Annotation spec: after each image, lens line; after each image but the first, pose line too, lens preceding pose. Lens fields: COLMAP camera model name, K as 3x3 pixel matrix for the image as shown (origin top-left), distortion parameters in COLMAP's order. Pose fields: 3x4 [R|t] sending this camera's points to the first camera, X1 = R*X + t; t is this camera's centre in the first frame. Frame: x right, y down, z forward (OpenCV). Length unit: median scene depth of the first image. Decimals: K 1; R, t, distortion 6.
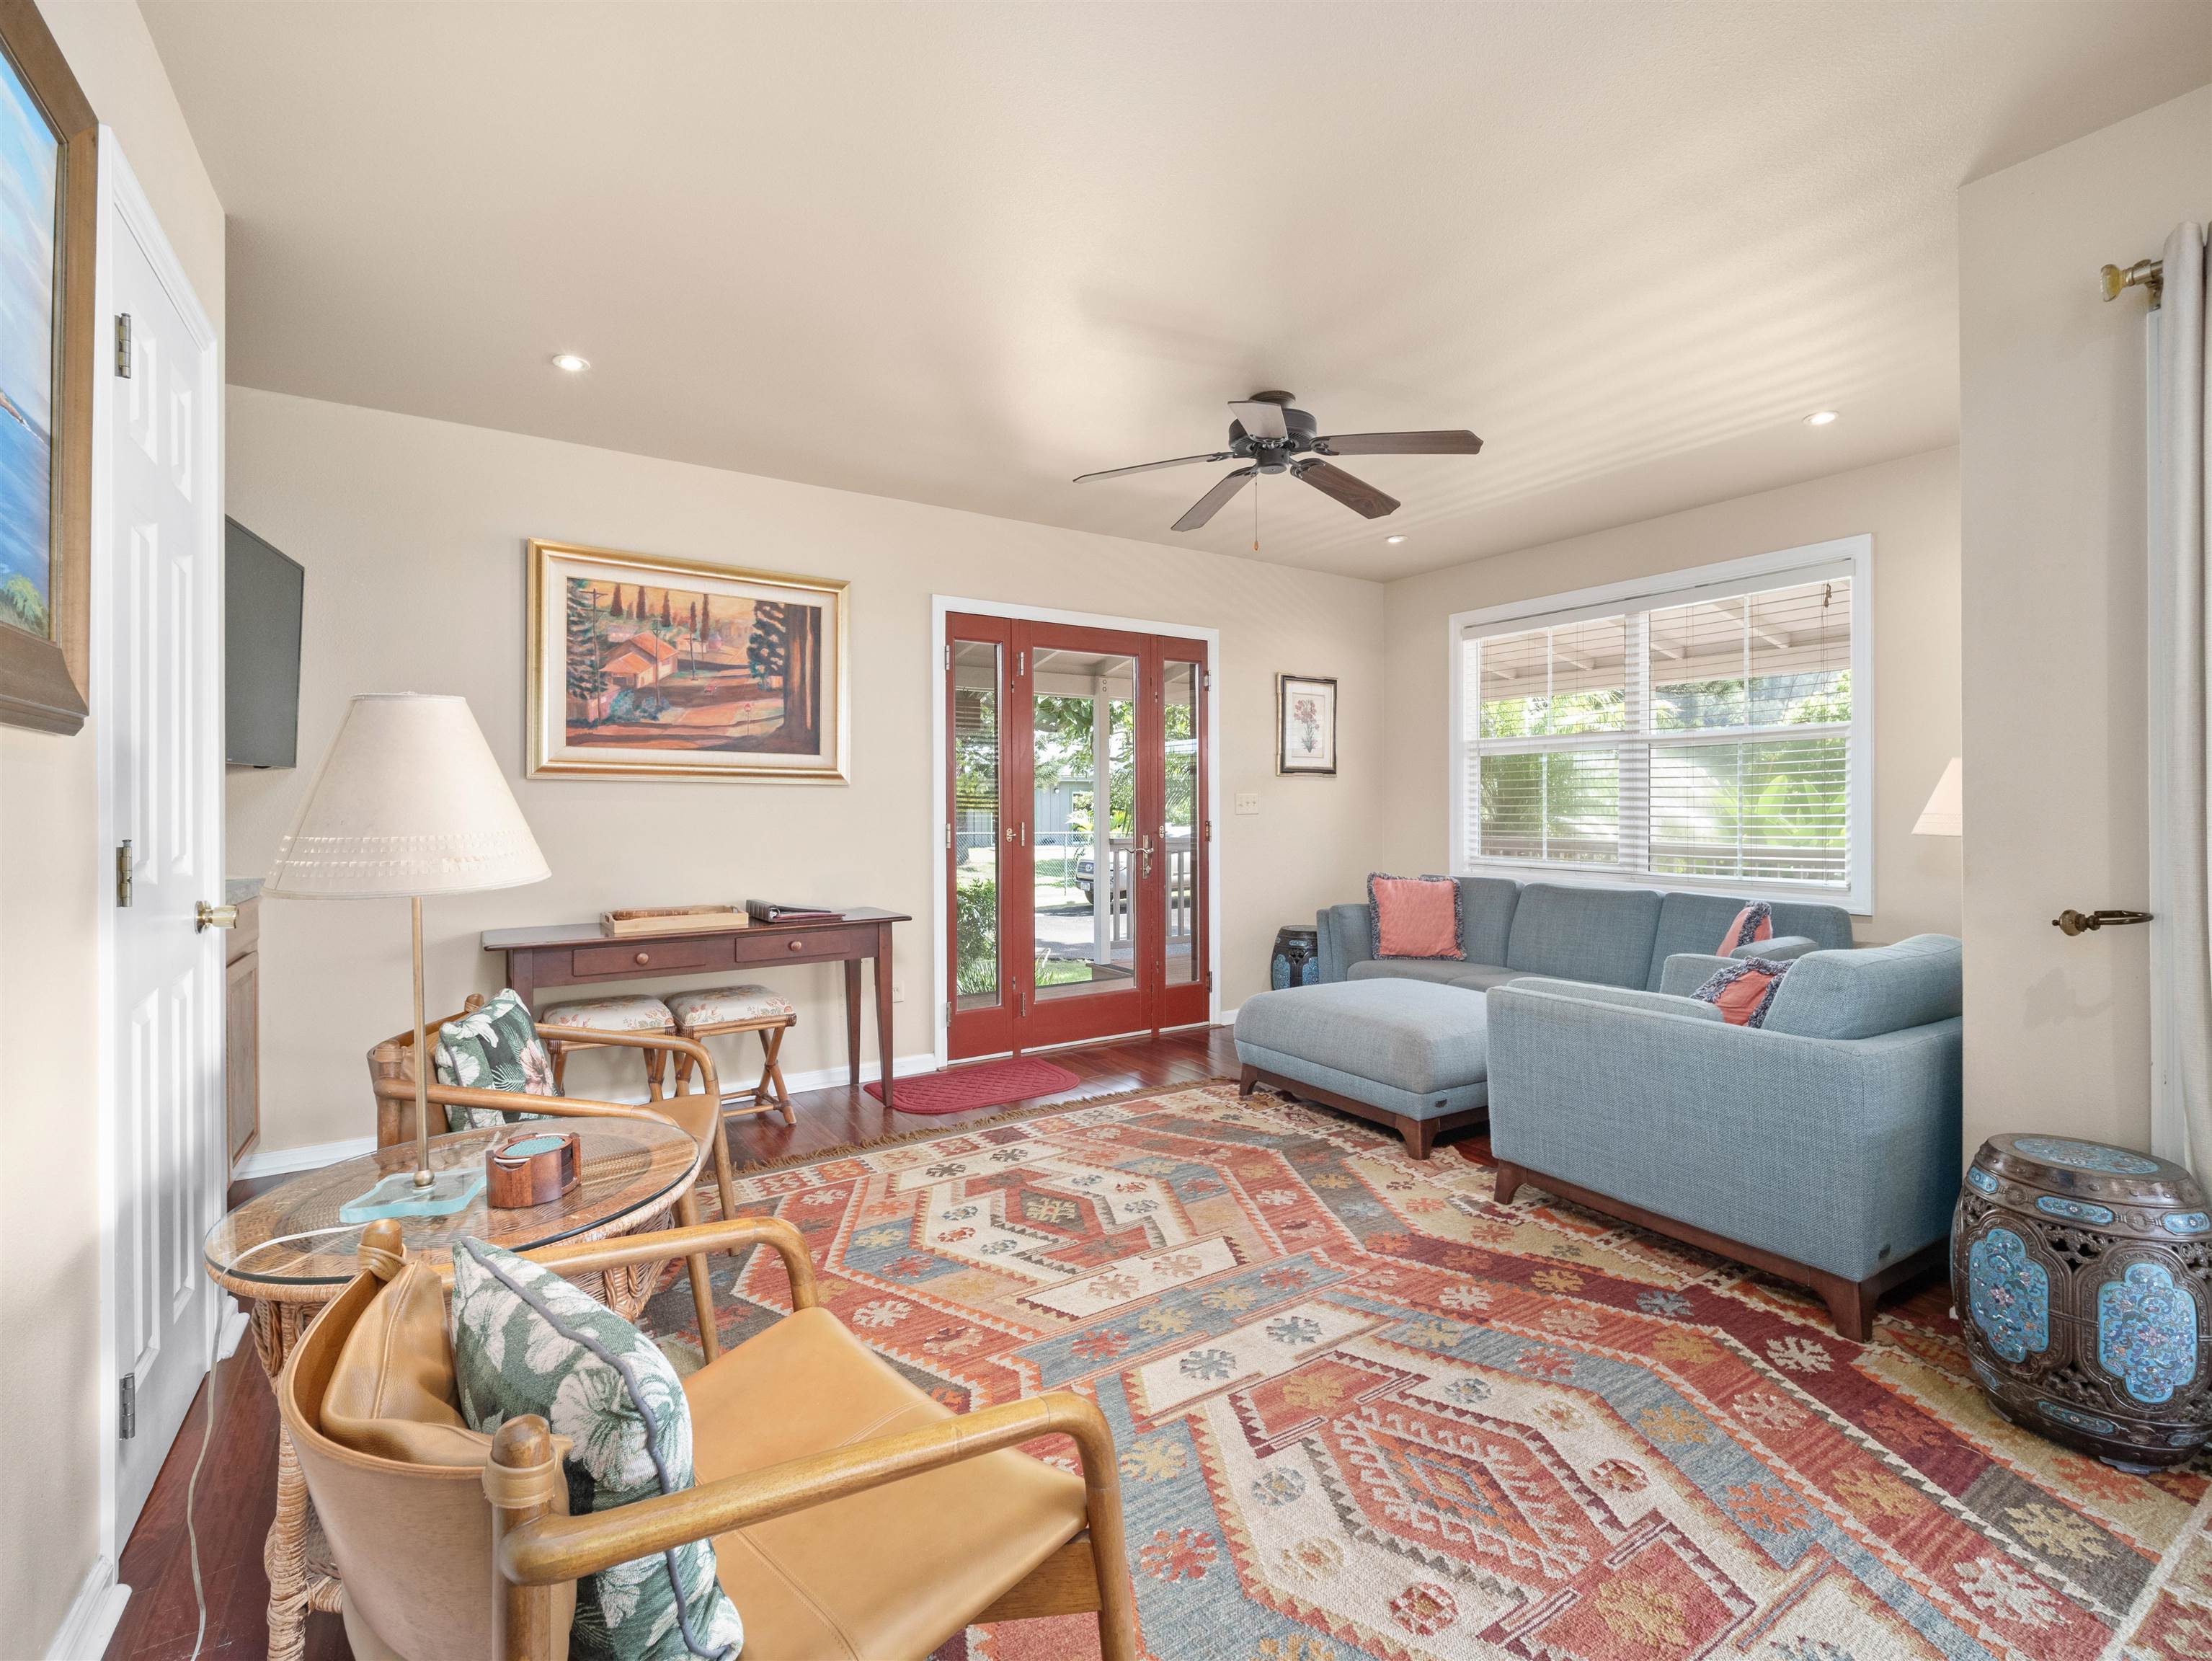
lens RADIAL K [[985.5, 0, 1099.6], [0, 985.5, 818.9], [0, 0, 1]] dist [-0.000129, -0.000722]
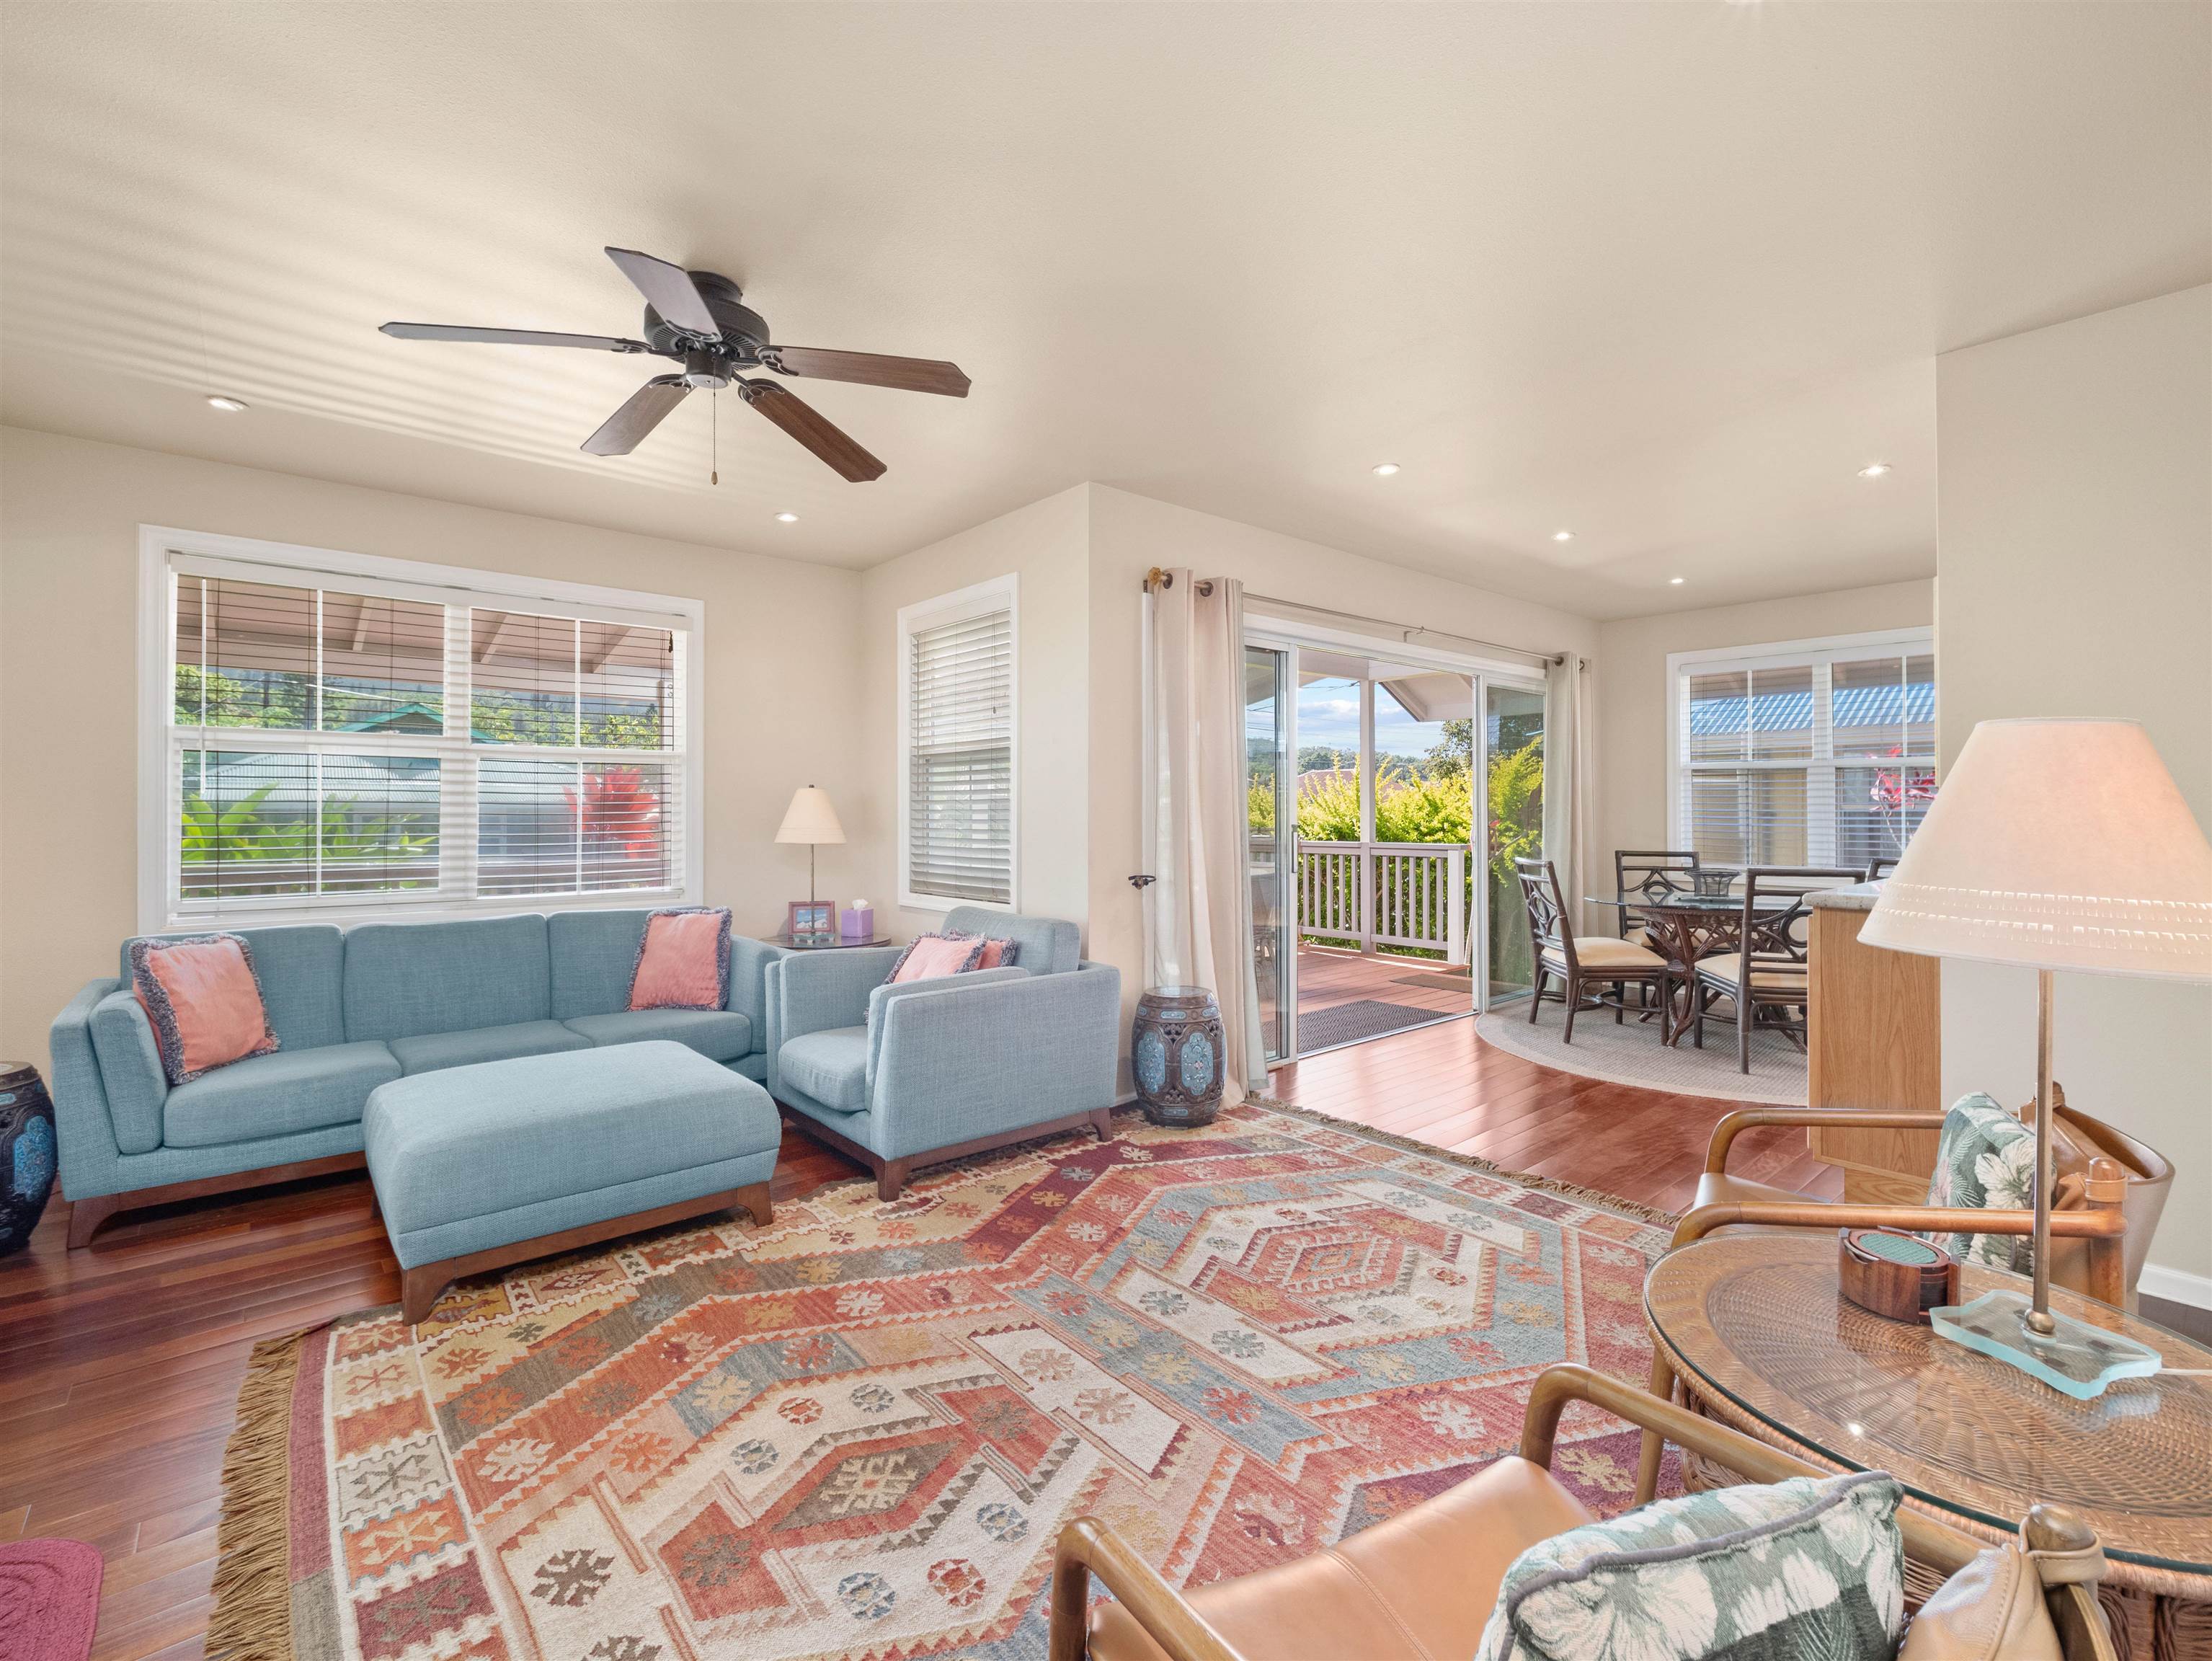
lens RADIAL K [[972.1, 0, 1106.0], [0, 972.1, 816.3], [0, 0, 1]] dist [-0.002297, -0.000599]
pose [[-0.129048, -0.003668, 0.991632, -0.832653], [0.011825, 0.999916, 0.005237, -0.036752], [-0.991568, 0.012402, -0.128994, 1.129166]]
